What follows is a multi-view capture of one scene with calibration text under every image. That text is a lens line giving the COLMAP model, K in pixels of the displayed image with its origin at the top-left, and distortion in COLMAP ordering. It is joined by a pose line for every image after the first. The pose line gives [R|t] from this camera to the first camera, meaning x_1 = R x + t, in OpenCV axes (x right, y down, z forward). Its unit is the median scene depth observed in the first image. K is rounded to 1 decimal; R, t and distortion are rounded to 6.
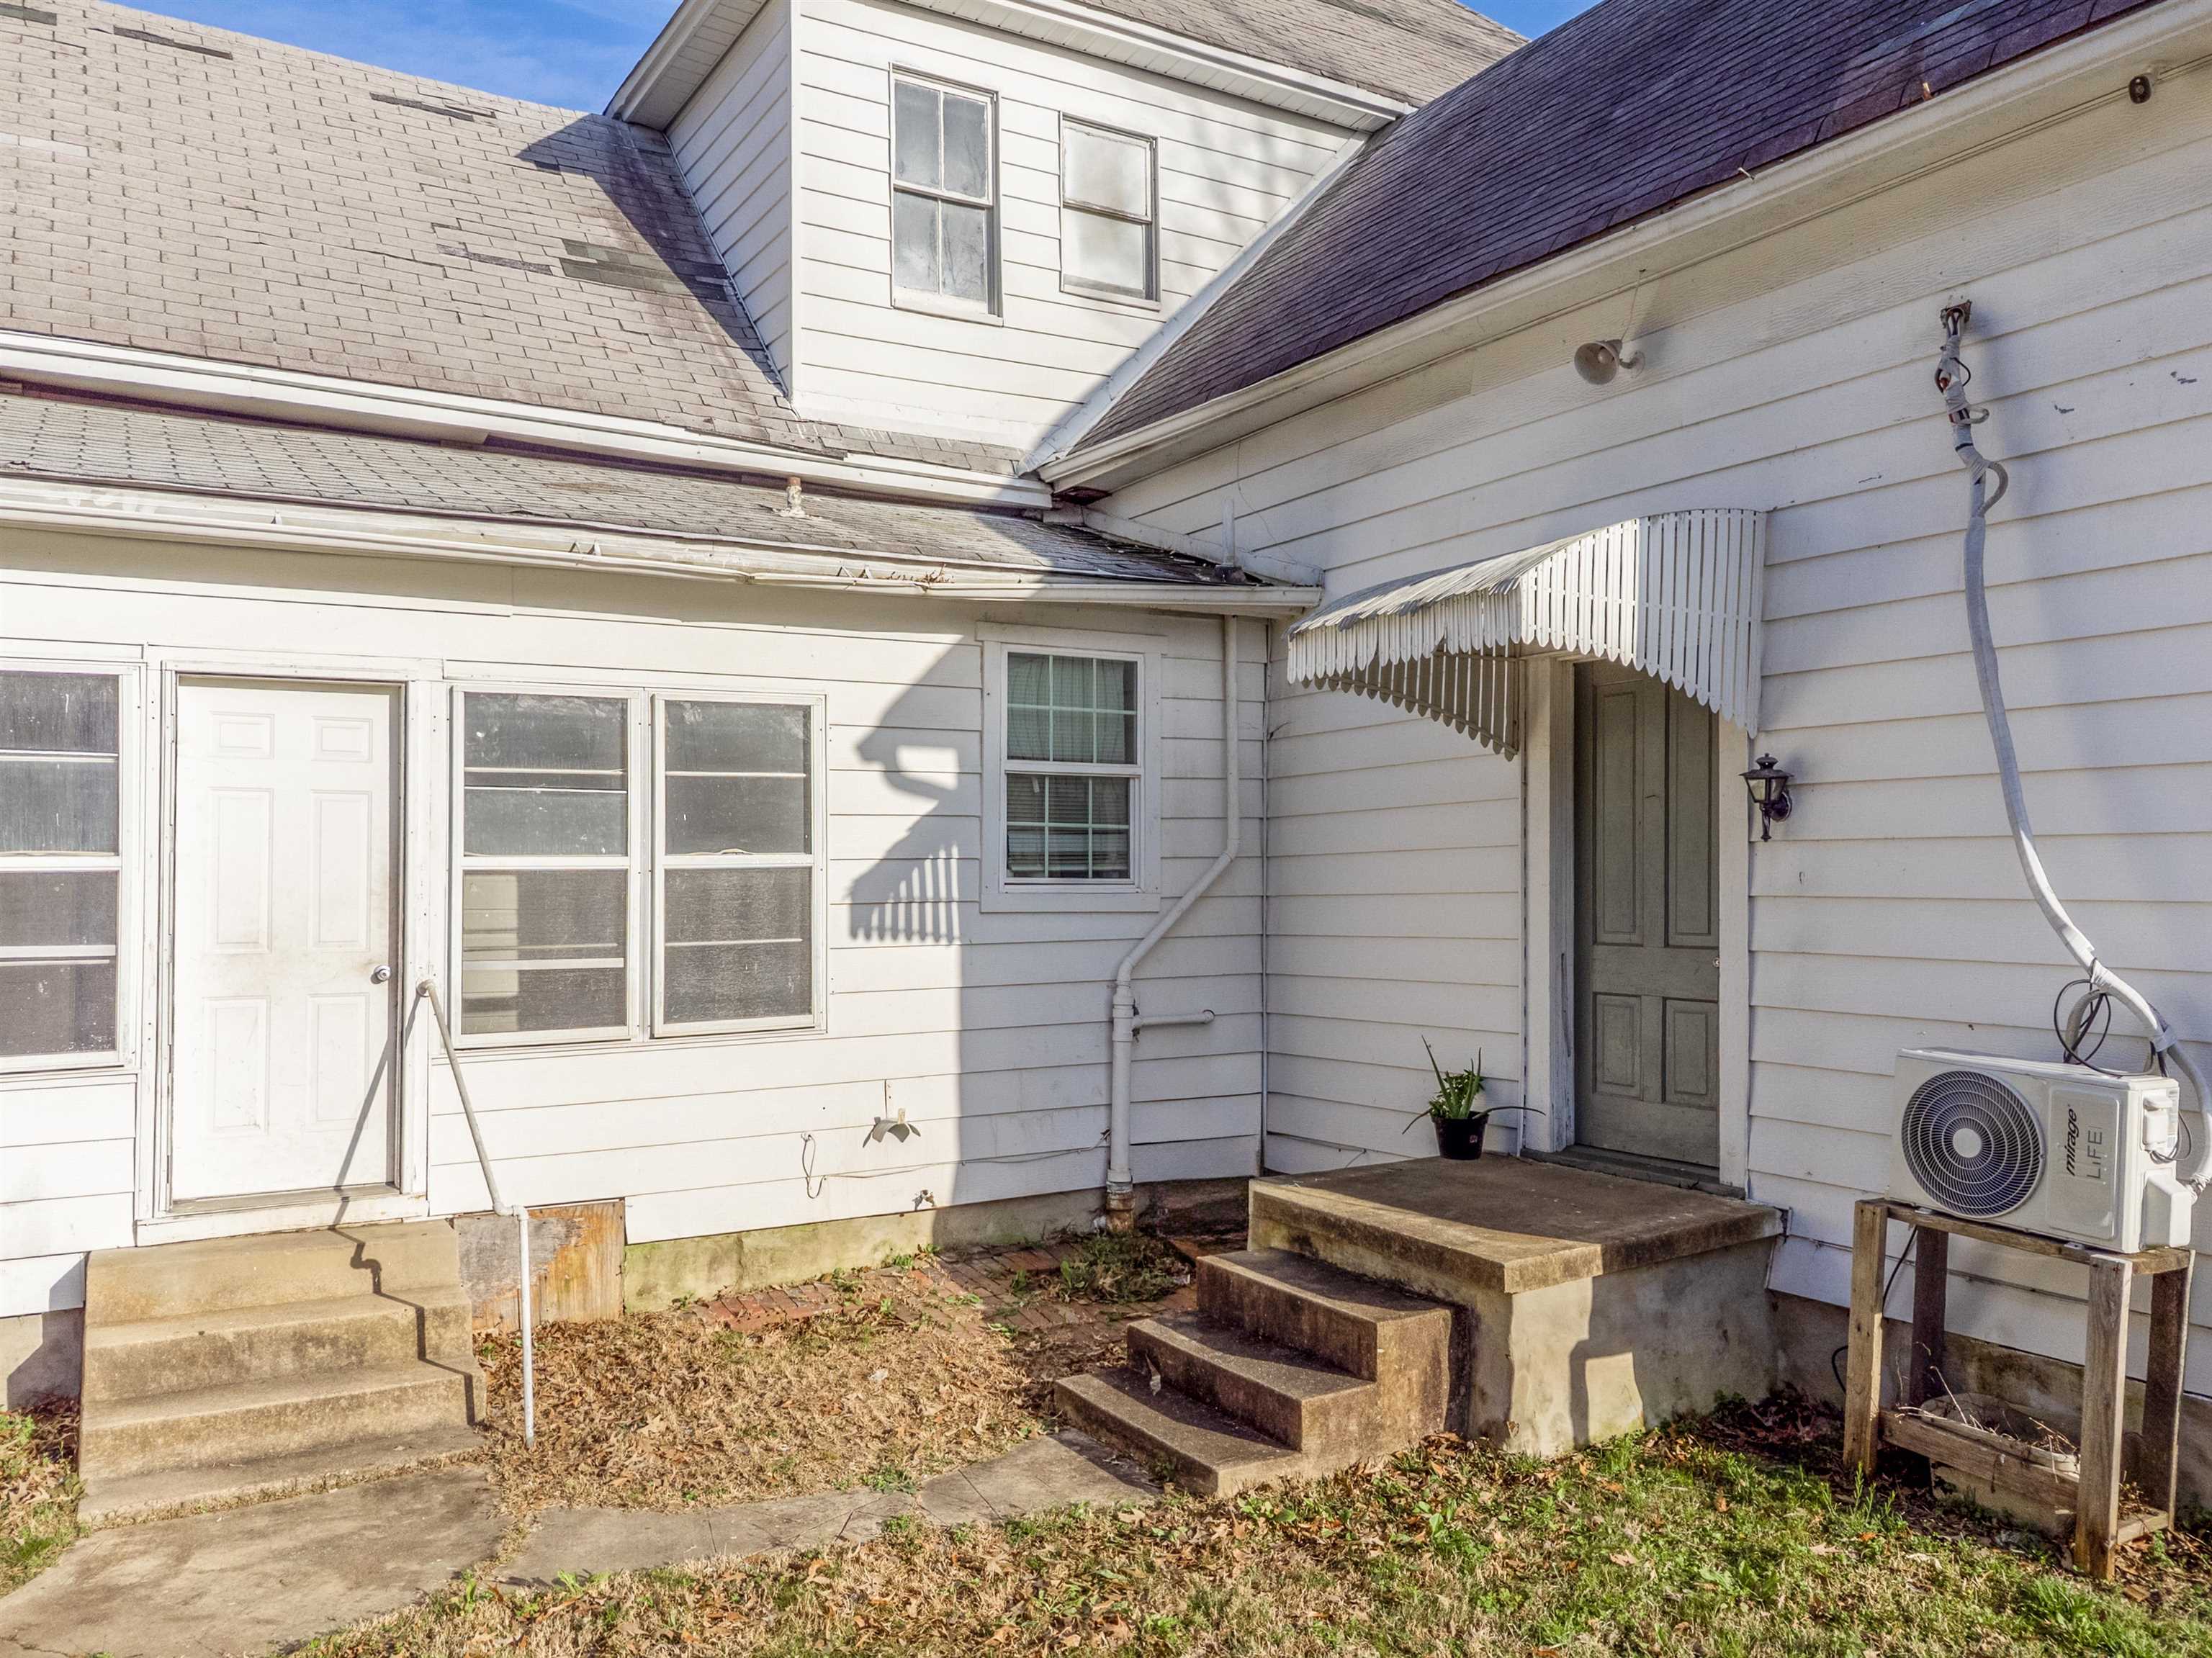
lens RADIAL K [[1703.6, 0, 1101.3], [0, 1703.6, 865.2], [0, 0, 1]] dist [0.026069, -0.000028]
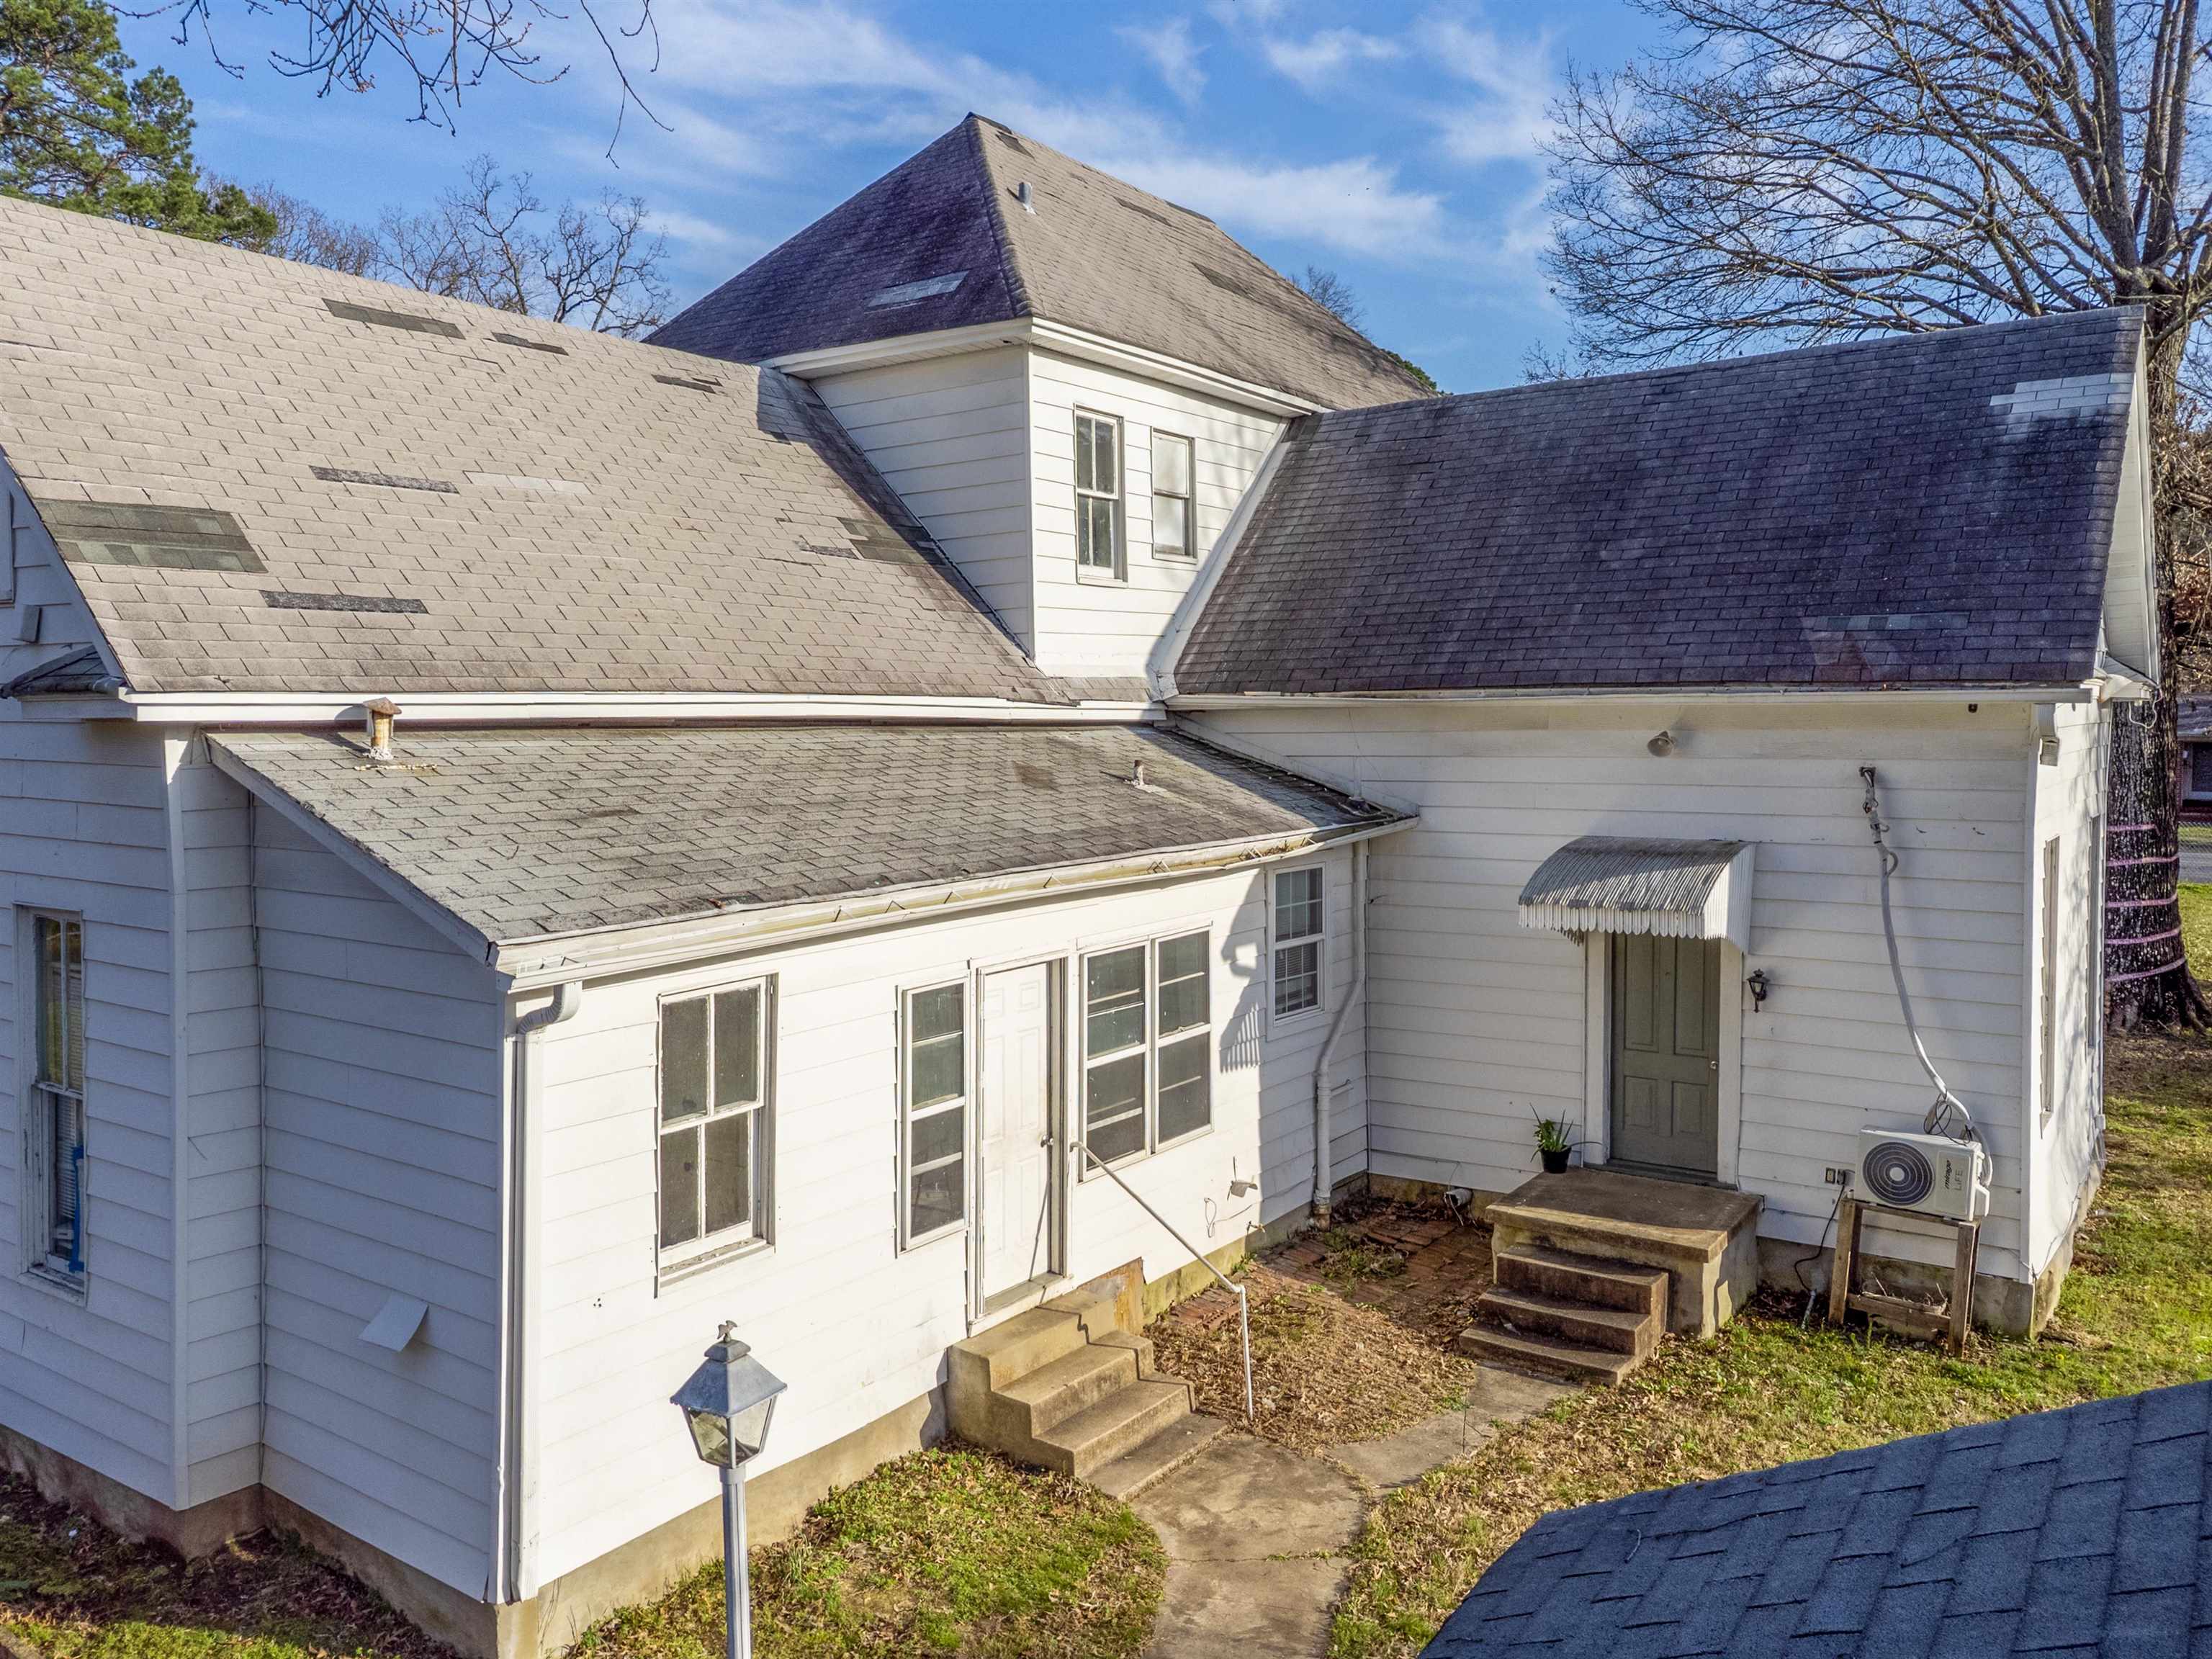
lens RADIAL K [[1703.7, 0, 1100.9], [0, 1703.7, 827.6], [0, 0, 1]] dist [0.026069, -0.000028]
pose [[0.905593, -0.028689, 0.423176, -1.010210], [-0.003194, 0.997220, 0.074443, -0.333249], [-0.424136, -0.068767, 0.902984, -0.401335]]
